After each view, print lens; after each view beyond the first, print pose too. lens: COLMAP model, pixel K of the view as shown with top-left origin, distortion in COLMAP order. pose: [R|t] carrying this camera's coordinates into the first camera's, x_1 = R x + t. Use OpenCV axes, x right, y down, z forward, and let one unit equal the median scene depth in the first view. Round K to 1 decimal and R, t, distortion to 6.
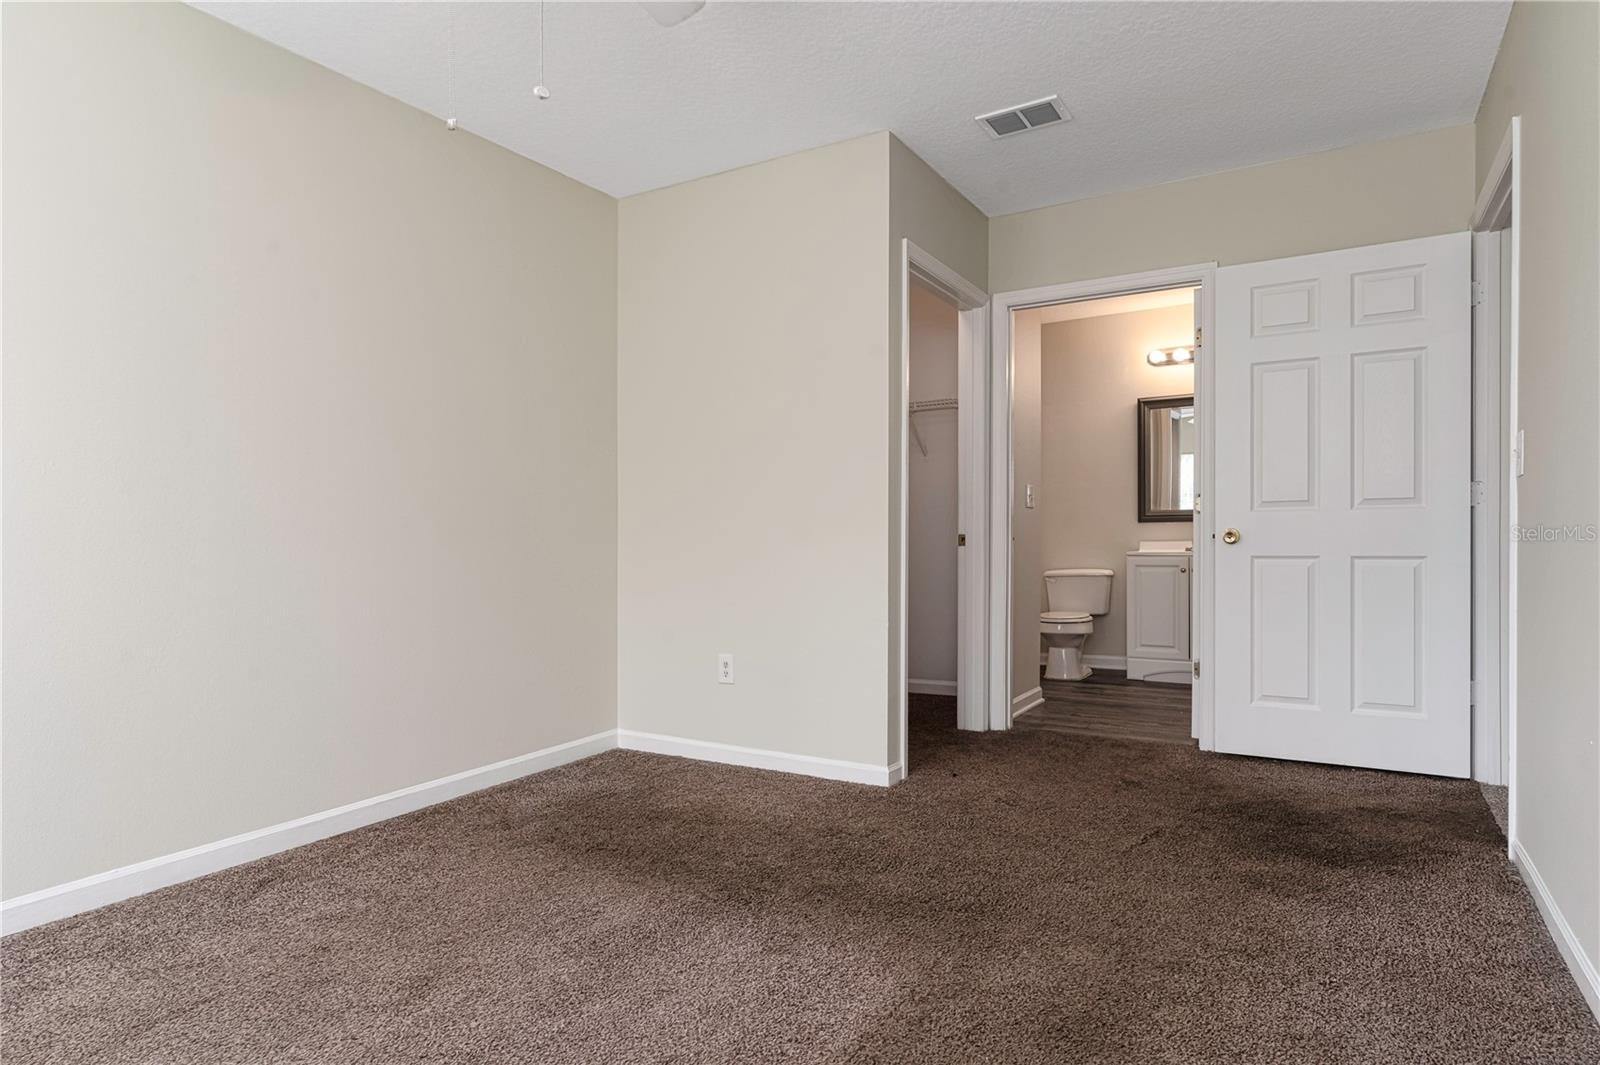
lens RADIAL K [[902.6, 0, 800.0], [0, 902.6, 532.5], [0, 0, 1]] dist [-0.002688, 0.000578]
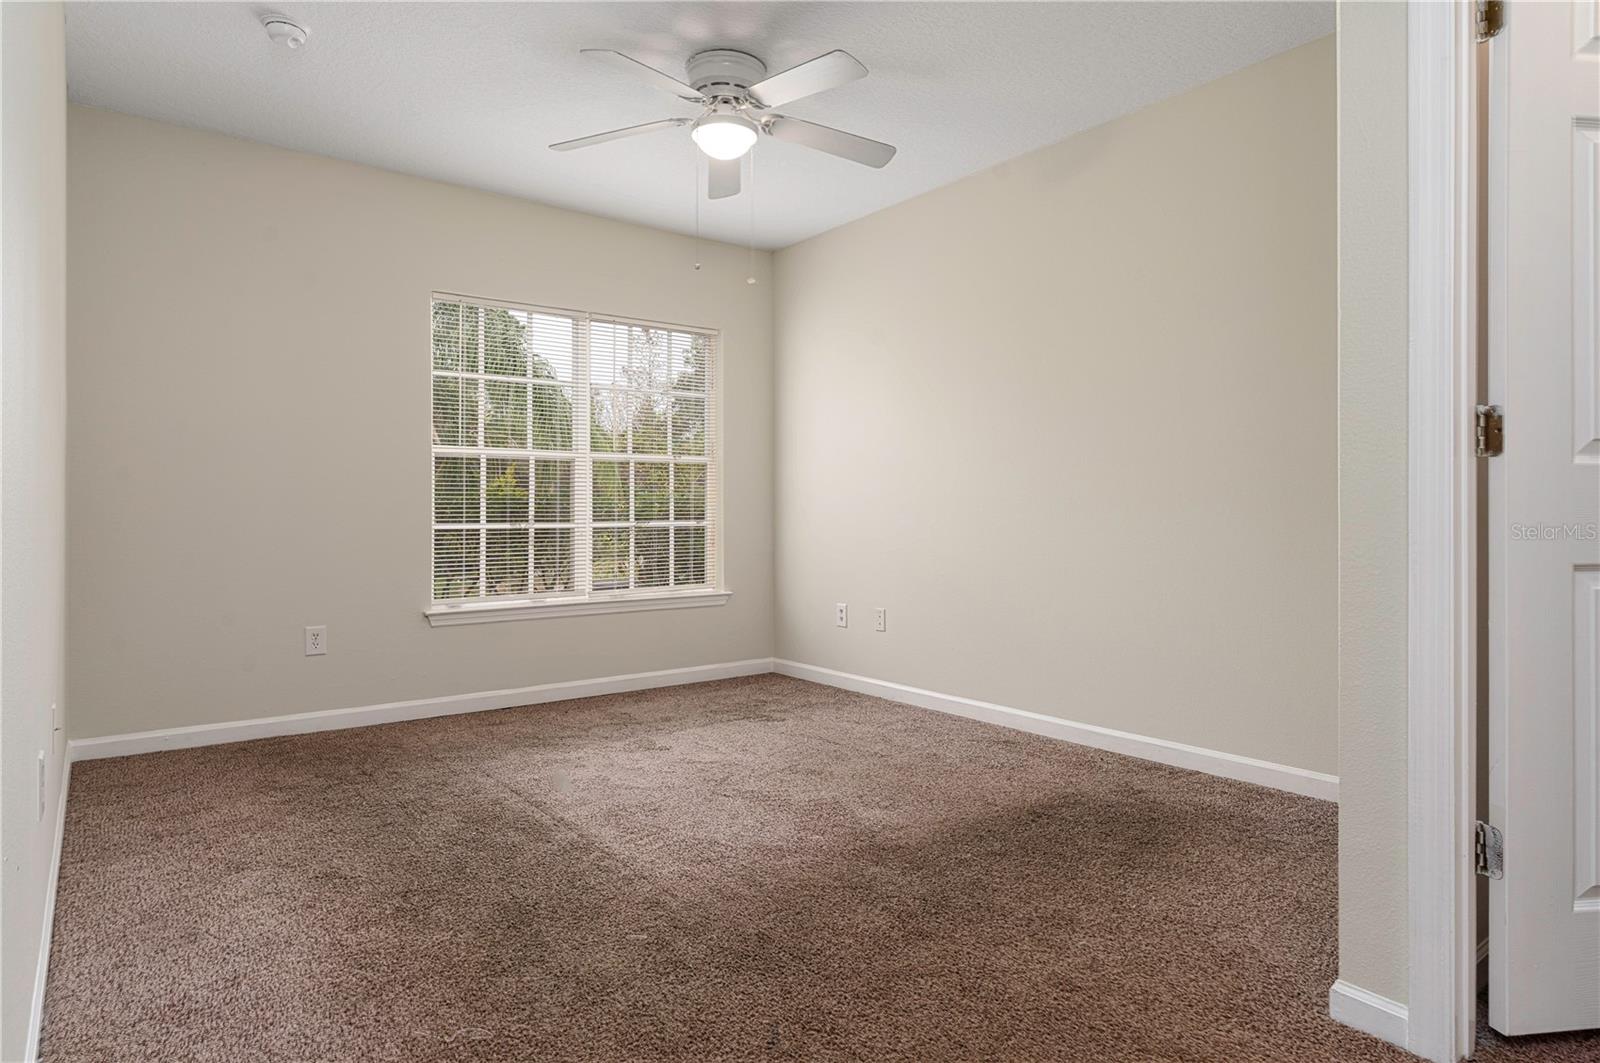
lens RADIAL K [[902.6, 0, 800.0], [0, 902.6, 531.5], [0, 0, 1]] dist [-0.002688, 0.000578]
pose [[-0.375076, 0.014505, -0.926880, 0.801537], [-0.004334, 0.999839, 0.017400, 0.027896], [0.926984, 0.010543, -0.374953, 1.160674]]
